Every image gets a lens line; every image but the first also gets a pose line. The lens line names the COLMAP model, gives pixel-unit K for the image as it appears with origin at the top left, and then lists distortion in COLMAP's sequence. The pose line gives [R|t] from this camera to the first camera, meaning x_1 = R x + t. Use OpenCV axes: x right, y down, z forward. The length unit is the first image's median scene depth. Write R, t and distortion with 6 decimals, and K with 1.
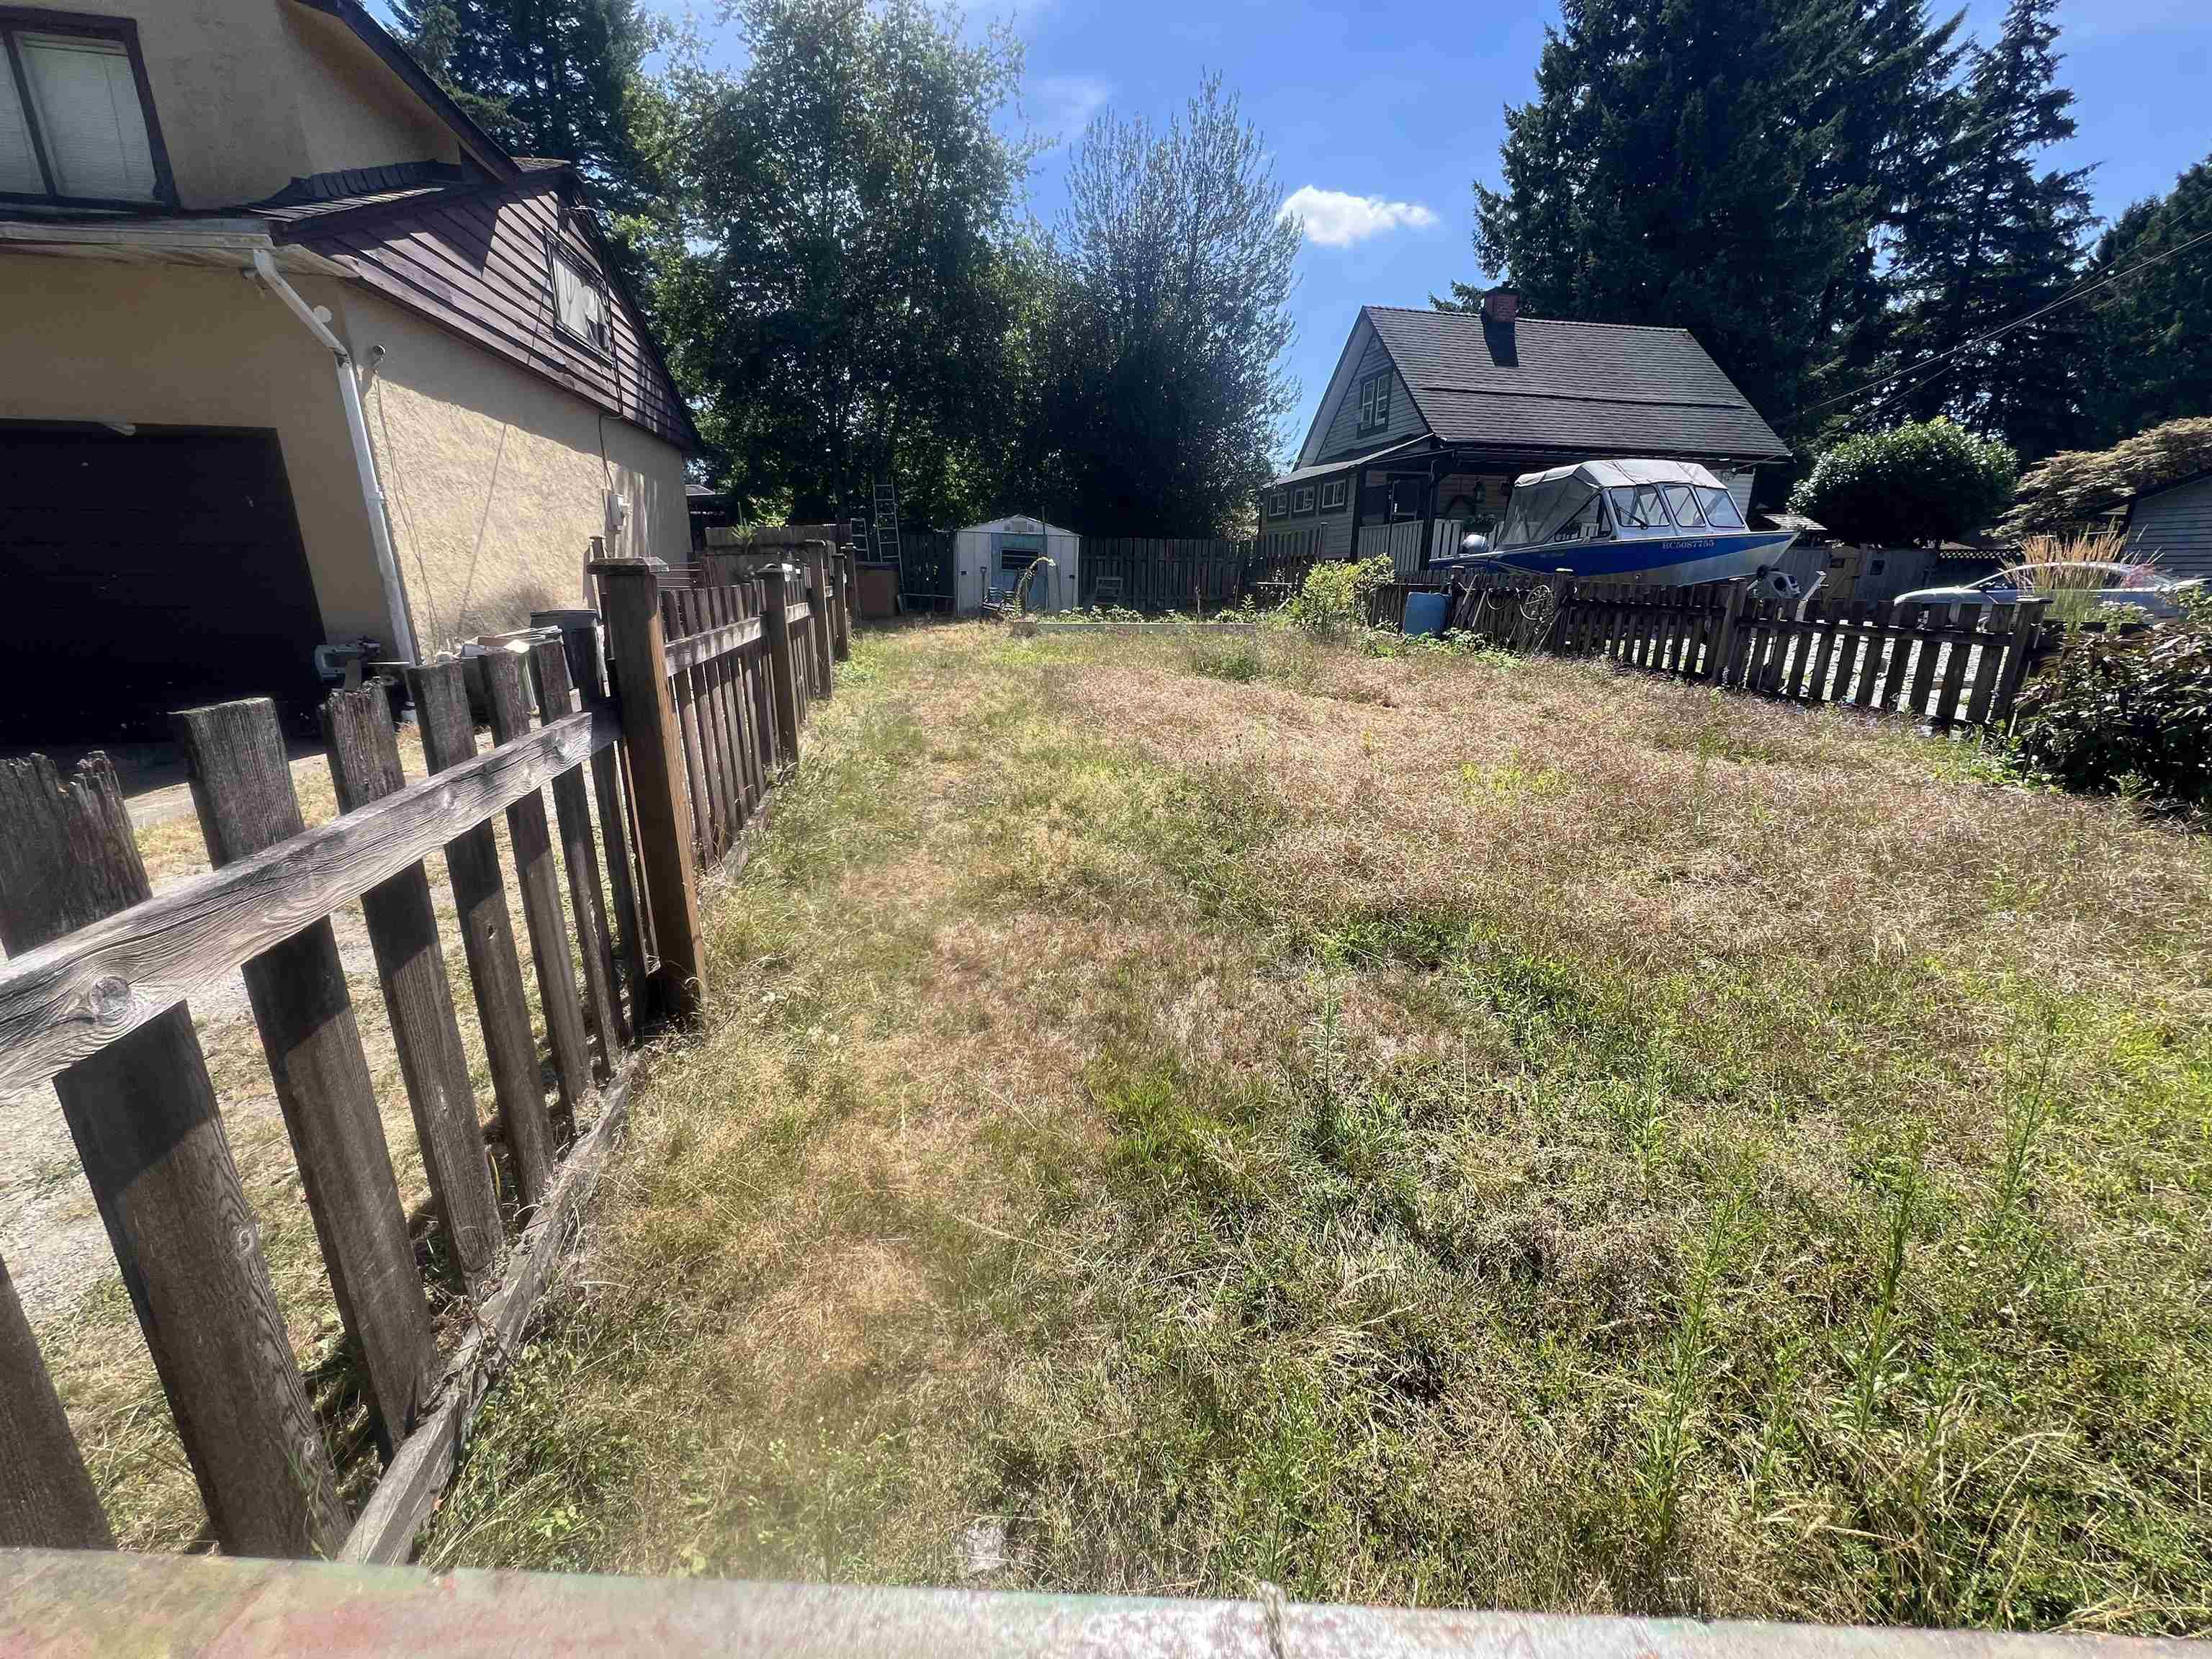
lens RADIAL K [[883.6, 0, 1100.6], [0, 883.6, 825.7], [0, 0, 1]] dist [-0.000997, -0.000314]
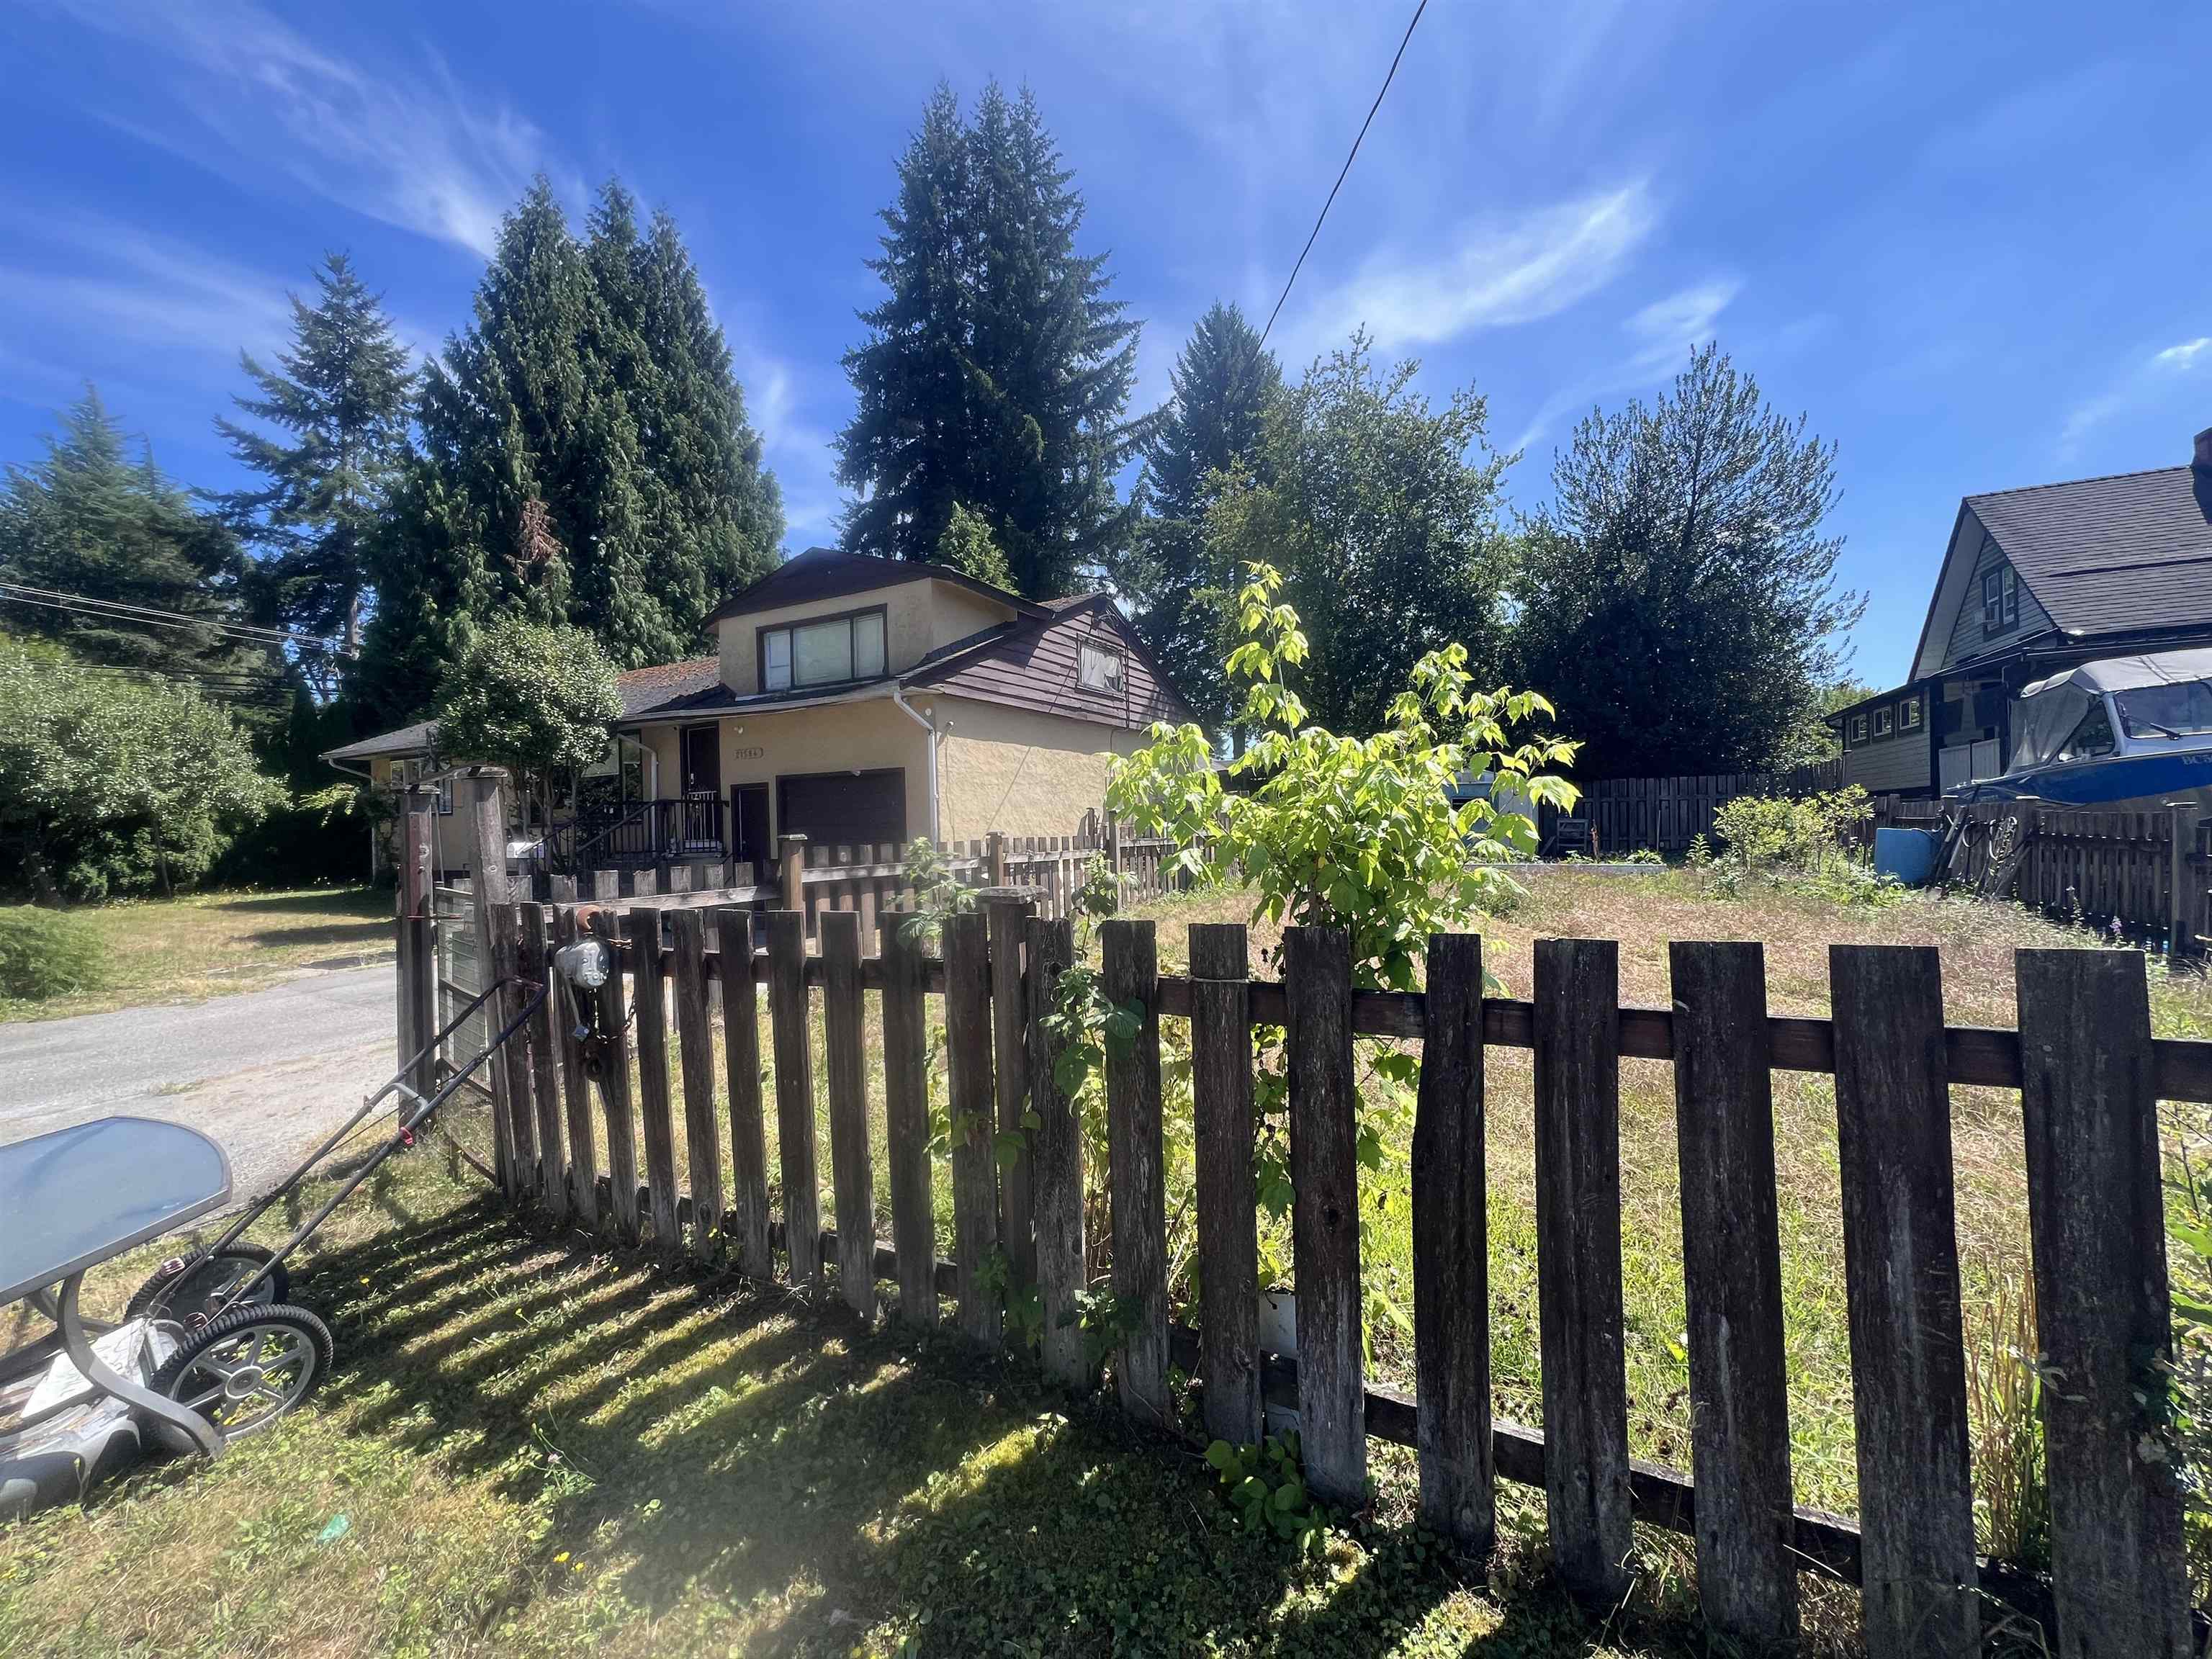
lens RADIAL K [[883.6, 0, 1100.6], [0, 883.6, 825.7], [0, 0, 1]] dist [-0.000997, -0.000314]
pose [[0.765088, -0.027168, -0.643352, 0.408978], [-0.147498, 0.965151, -0.216166, 0.029020], [0.626805, 0.260279, 0.734418, -0.097296]]
